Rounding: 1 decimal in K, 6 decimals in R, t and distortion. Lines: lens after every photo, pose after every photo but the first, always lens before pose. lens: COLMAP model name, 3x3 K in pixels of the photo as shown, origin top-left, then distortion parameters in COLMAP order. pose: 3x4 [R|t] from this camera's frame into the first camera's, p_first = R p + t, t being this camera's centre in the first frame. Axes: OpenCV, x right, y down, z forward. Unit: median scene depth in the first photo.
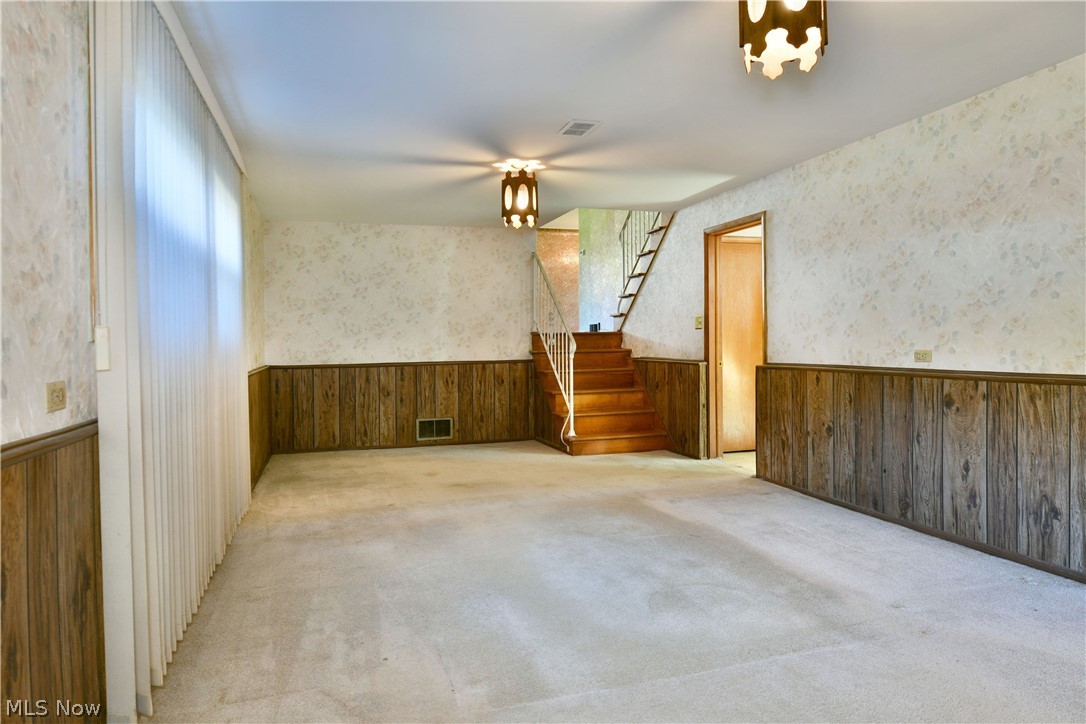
lens RADIAL K [[663.5, 0, 534.6], [0, 663.5, 352.1], [0, 0, 1]] dist [-0.019999, -0.001427]
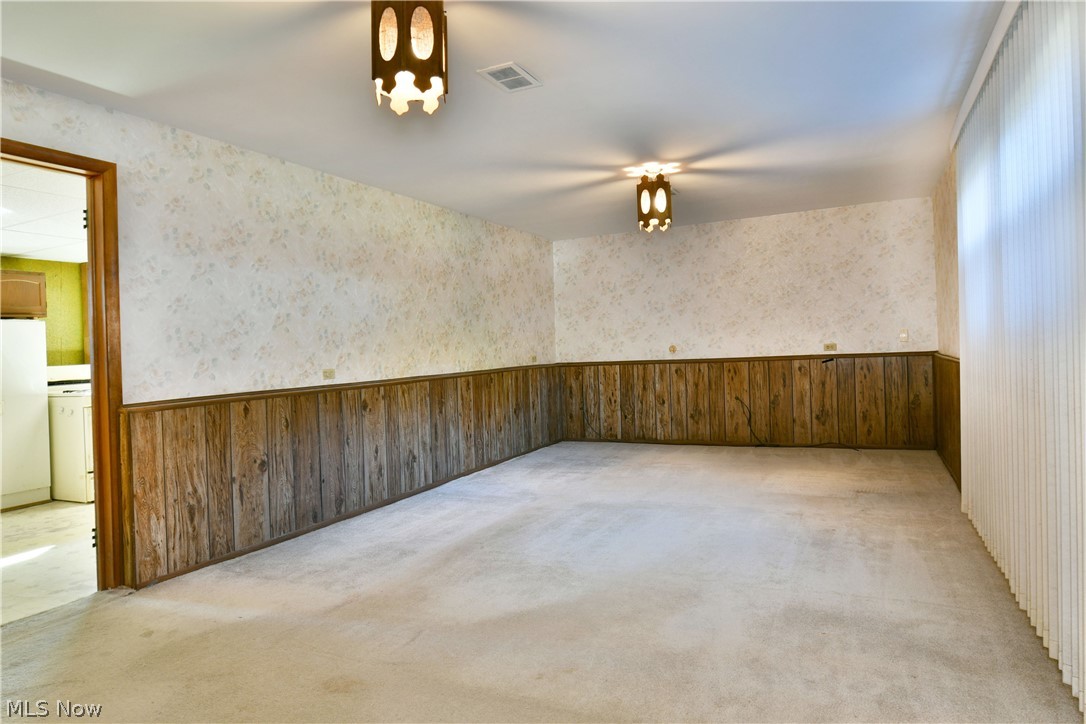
lens RADIAL K [[663.5, 0, 537.2], [0, 663.5, 370.6], [0, 0, 1]] dist [-0.019999, -0.001427]
pose [[-0.725733, 0.023743, 0.687567, -0.298552], [0.065171, 0.997283, 0.034351, -0.009974], [-0.684883, 0.069739, -0.725308, 0.957900]]
